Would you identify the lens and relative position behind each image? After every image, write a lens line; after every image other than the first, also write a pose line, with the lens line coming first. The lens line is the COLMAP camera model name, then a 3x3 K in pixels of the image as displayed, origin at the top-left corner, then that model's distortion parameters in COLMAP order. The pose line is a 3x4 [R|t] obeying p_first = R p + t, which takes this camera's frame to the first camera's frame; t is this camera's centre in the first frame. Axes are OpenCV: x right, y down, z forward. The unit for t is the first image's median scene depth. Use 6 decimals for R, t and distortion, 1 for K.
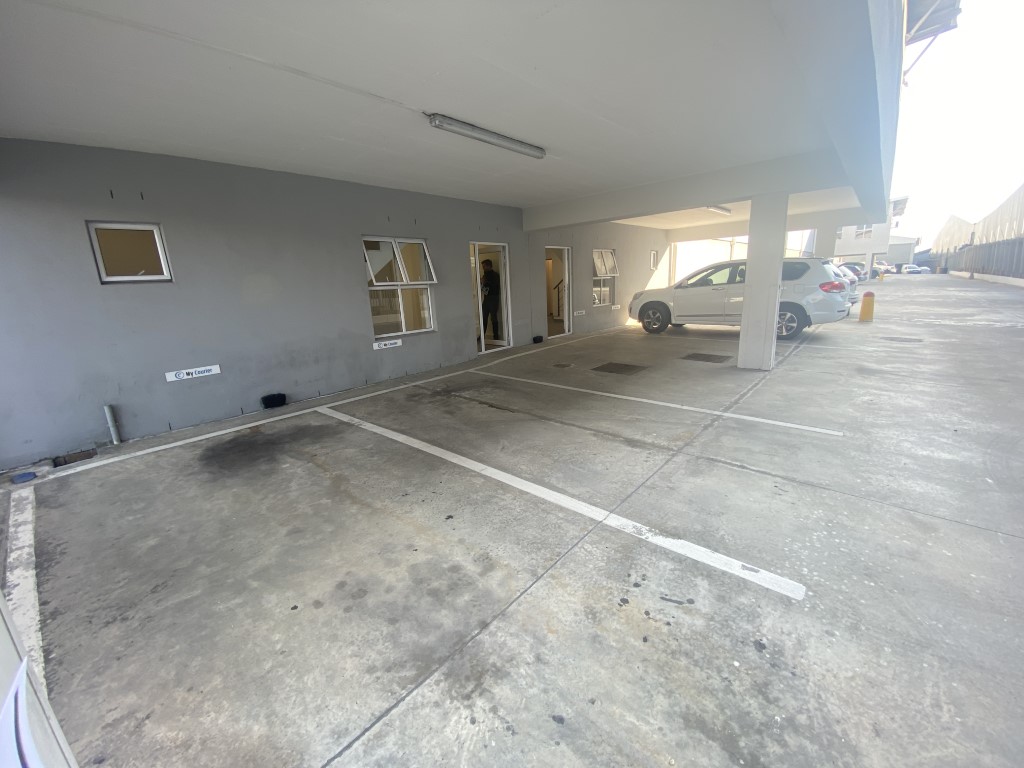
lens RADIAL K [[415.1, 0, 513.7], [0, 415.1, 382.8], [0, 0, 1]] dist [-0.008714, -0.010949]
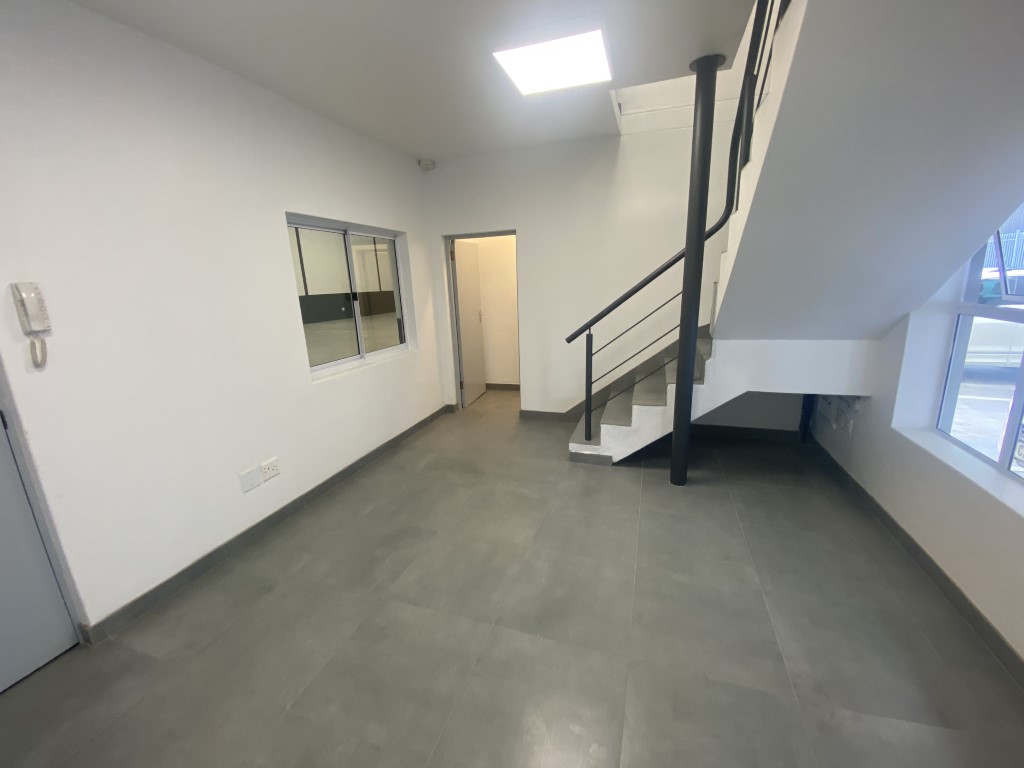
lens RADIAL K [[415.1, 0, 512.7], [0, 415.1, 381.6], [0, 0, 1]] dist [-0.008714, -0.010949]
pose [[0.923953, -0.084031, 0.373161, -0.028937], [0.094012, 0.995534, -0.008594, -0.203896], [-0.370772, 0.043022, 0.927727, 0.787009]]
